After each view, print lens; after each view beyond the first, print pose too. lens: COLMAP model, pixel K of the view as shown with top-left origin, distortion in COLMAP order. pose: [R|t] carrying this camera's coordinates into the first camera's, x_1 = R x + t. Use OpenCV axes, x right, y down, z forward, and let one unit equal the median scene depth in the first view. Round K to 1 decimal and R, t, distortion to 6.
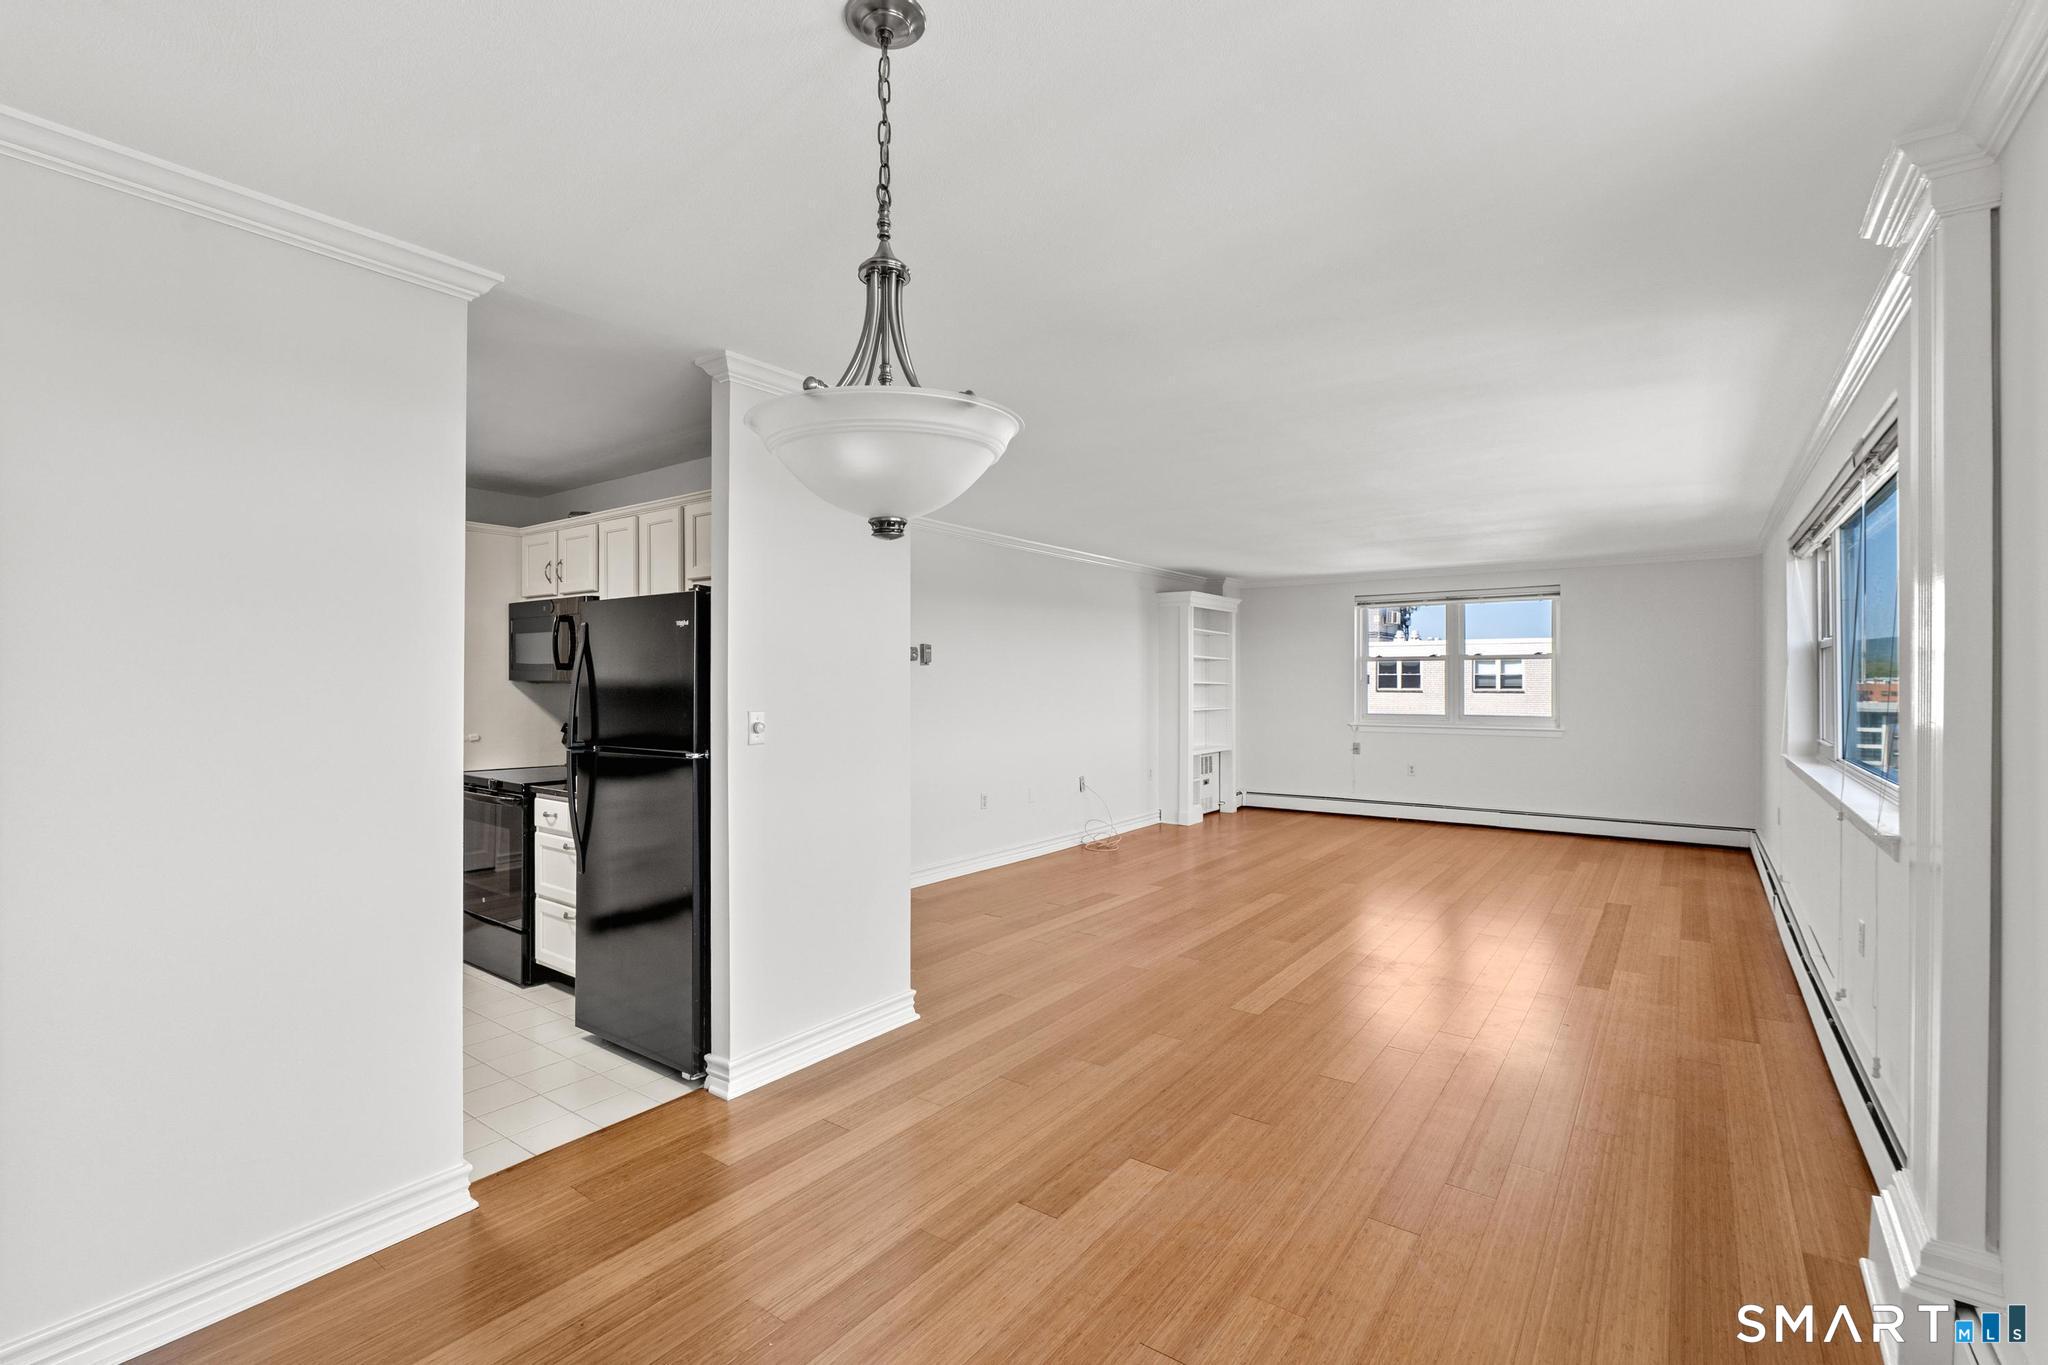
lens RADIAL K [[928.2, 0, 983.1], [0, 928.2, 676.2], [0, 0, 1]] dist [-0.000518, 0.000256]
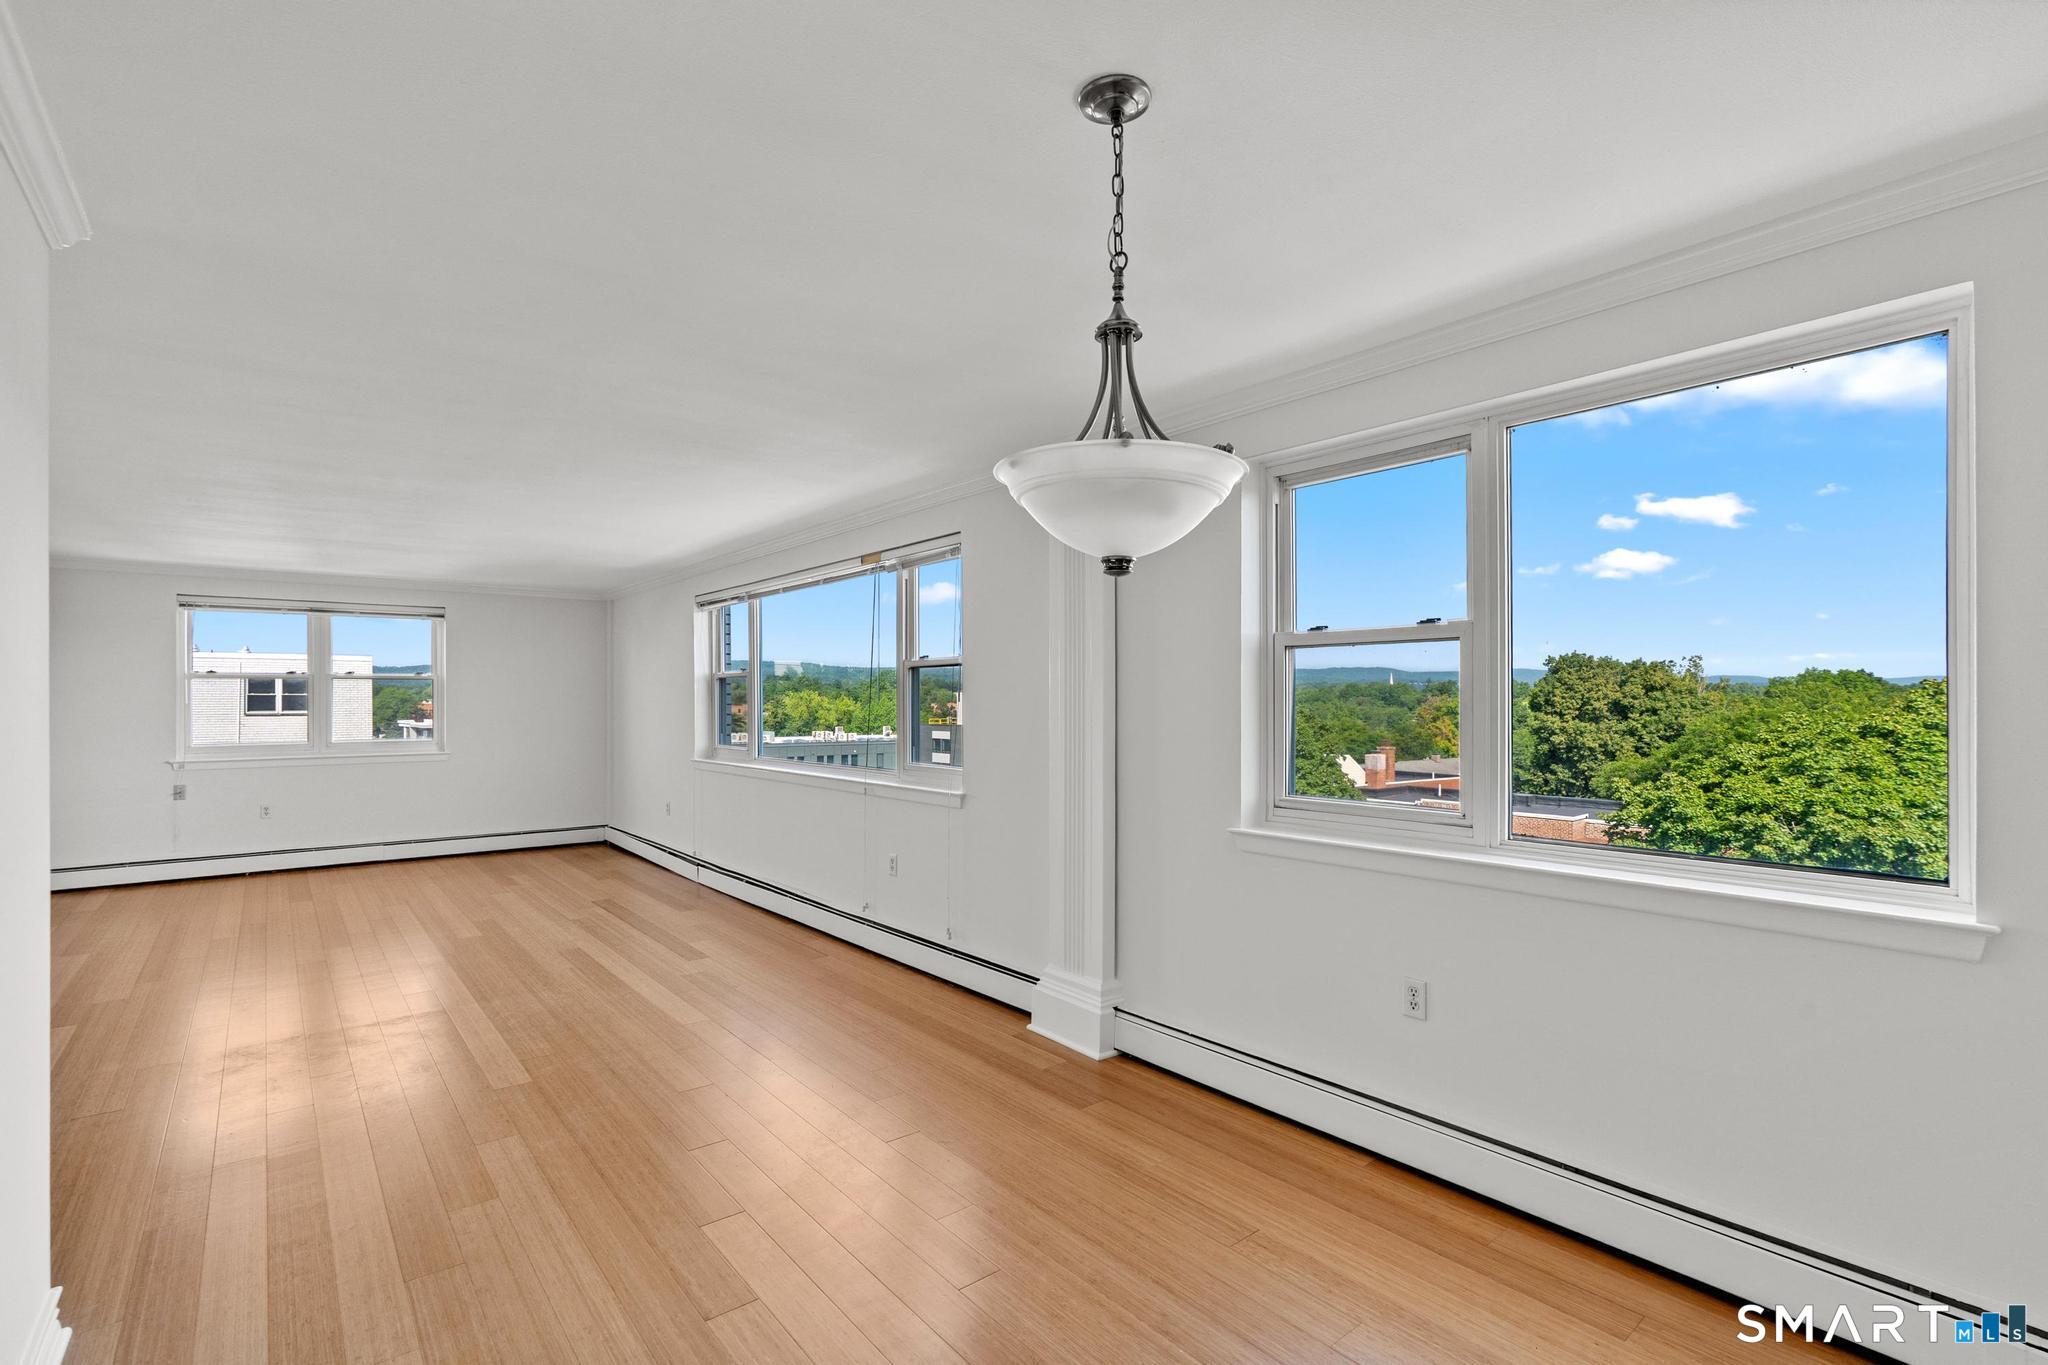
lens RADIAL K [[943.5, 0, 1024.1], [0, 943.5, 701.0], [0, 0, 1]] dist [0.000677, 0.000567]
pose [[0.236360, -0.001518, 0.971664, -0.437250], [-0.001812, 0.999996, 0.002003, -0.002222], [-0.971664, -0.002234, 0.236356, 0.306124]]
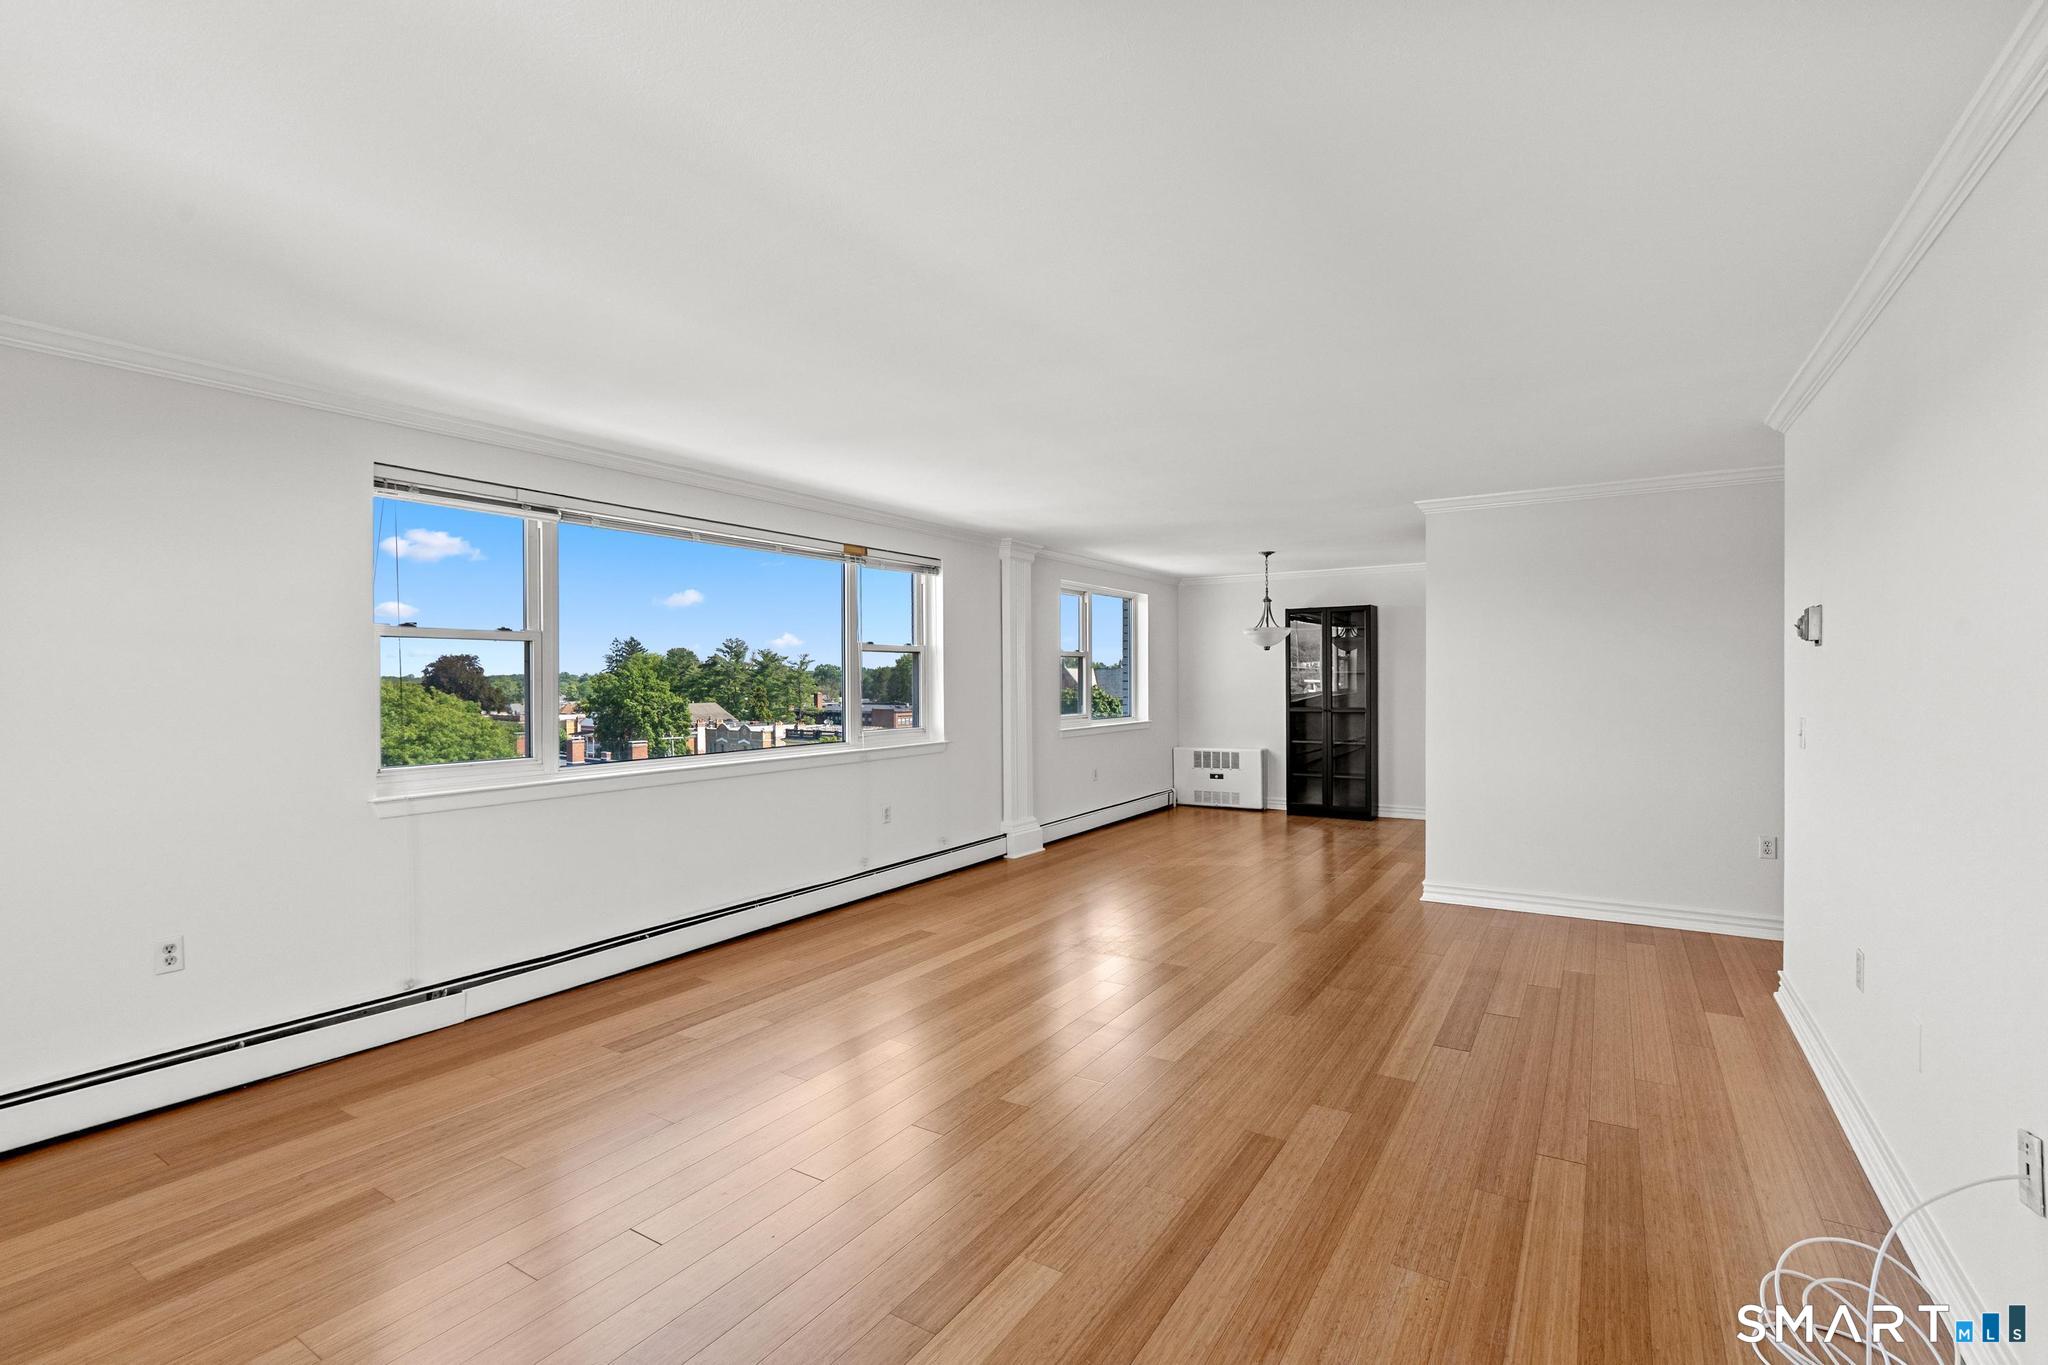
lens RADIAL K [[946.5, 0, 982.7], [0, 946.5, 658.5], [0, 0, 1]] dist [0.000523, 0.000053]
pose [[-0.998270, 0.006226, -0.058468, 0.665229], [0.007825, 0.999600, -0.027160, 0.012243], [0.058276, -0.027570, -0.997920, 2.281639]]
